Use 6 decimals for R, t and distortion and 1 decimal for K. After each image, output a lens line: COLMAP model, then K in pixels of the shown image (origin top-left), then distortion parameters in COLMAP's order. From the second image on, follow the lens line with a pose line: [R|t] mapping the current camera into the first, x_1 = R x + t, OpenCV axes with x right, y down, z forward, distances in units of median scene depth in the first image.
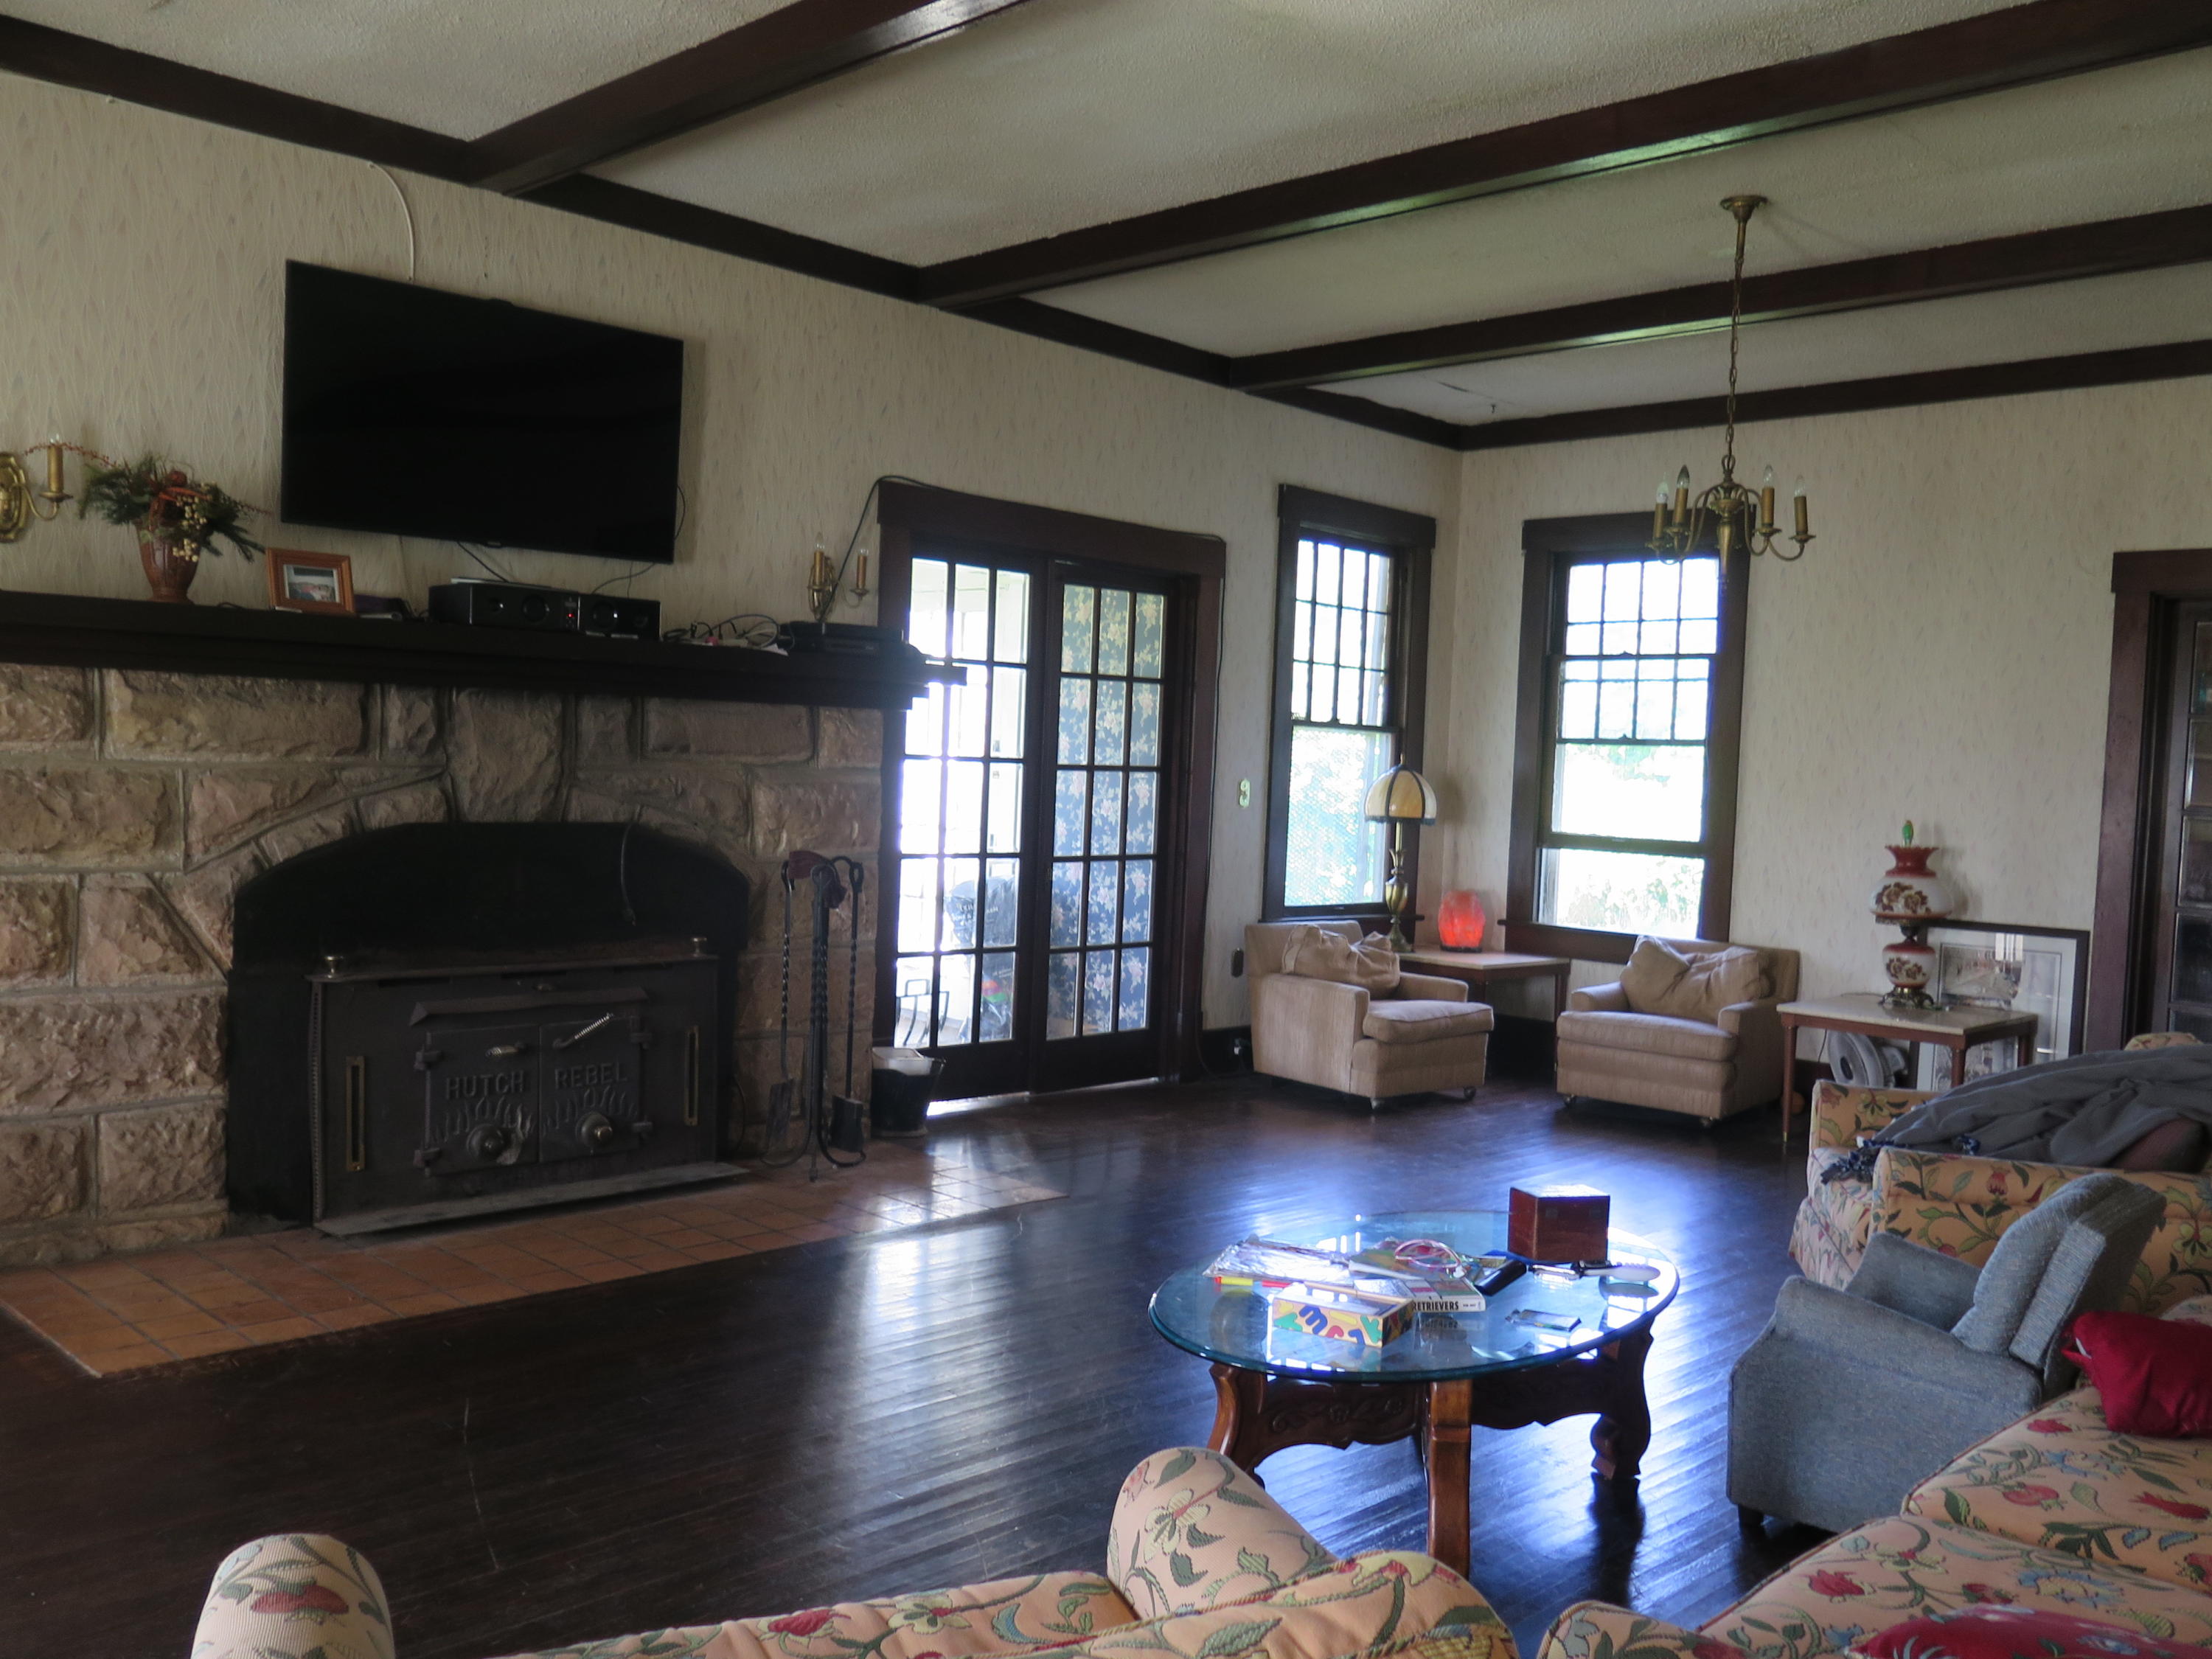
lens RADIAL K [[1837.0, 0, 1106.0], [0, 1837.0, 829.5], [0, 0, 1]] dist [-0.029658, 0.015255]
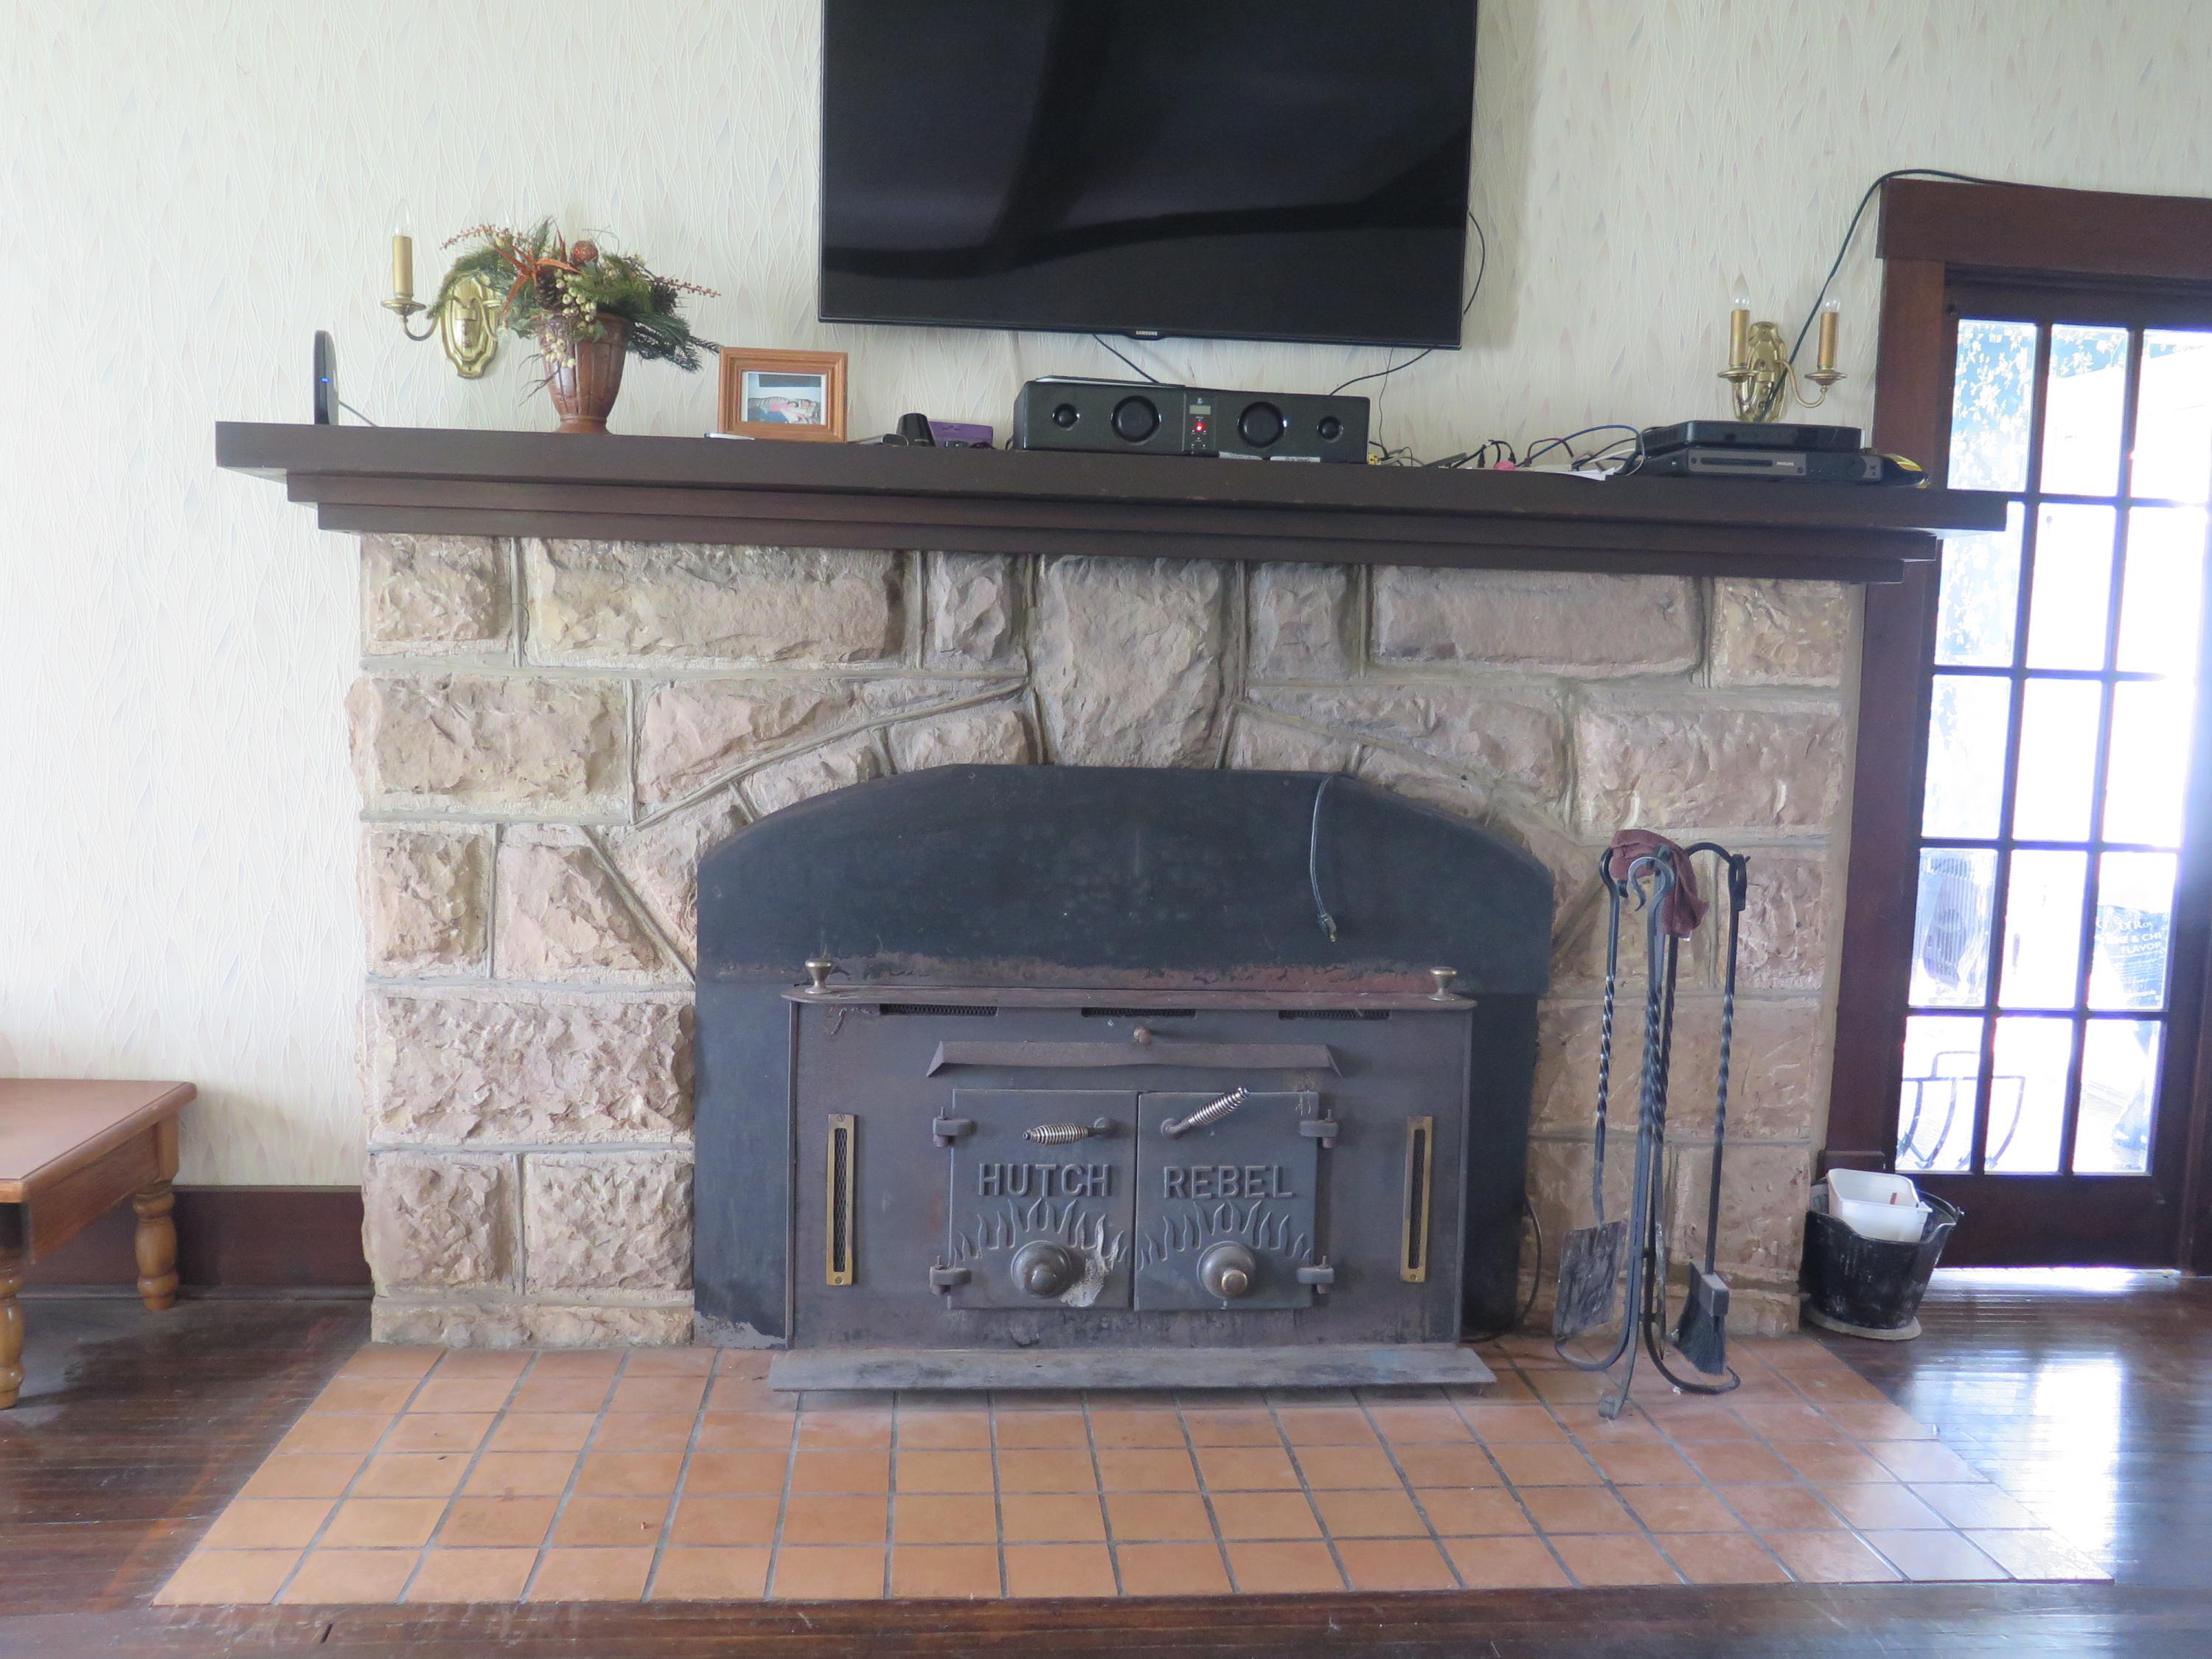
lens RADIAL K [[1837.0, 0, 1106.0], [0, 1837.0, 829.5], [0, 0, 1]] dist [-0.029658, 0.015255]
pose [[0.769573, 0.047332, -0.636803, 0.083191], [-0.026444, 0.998756, 0.042277, -0.010024], [0.638012, -0.015696, 0.769867, 0.562326]]
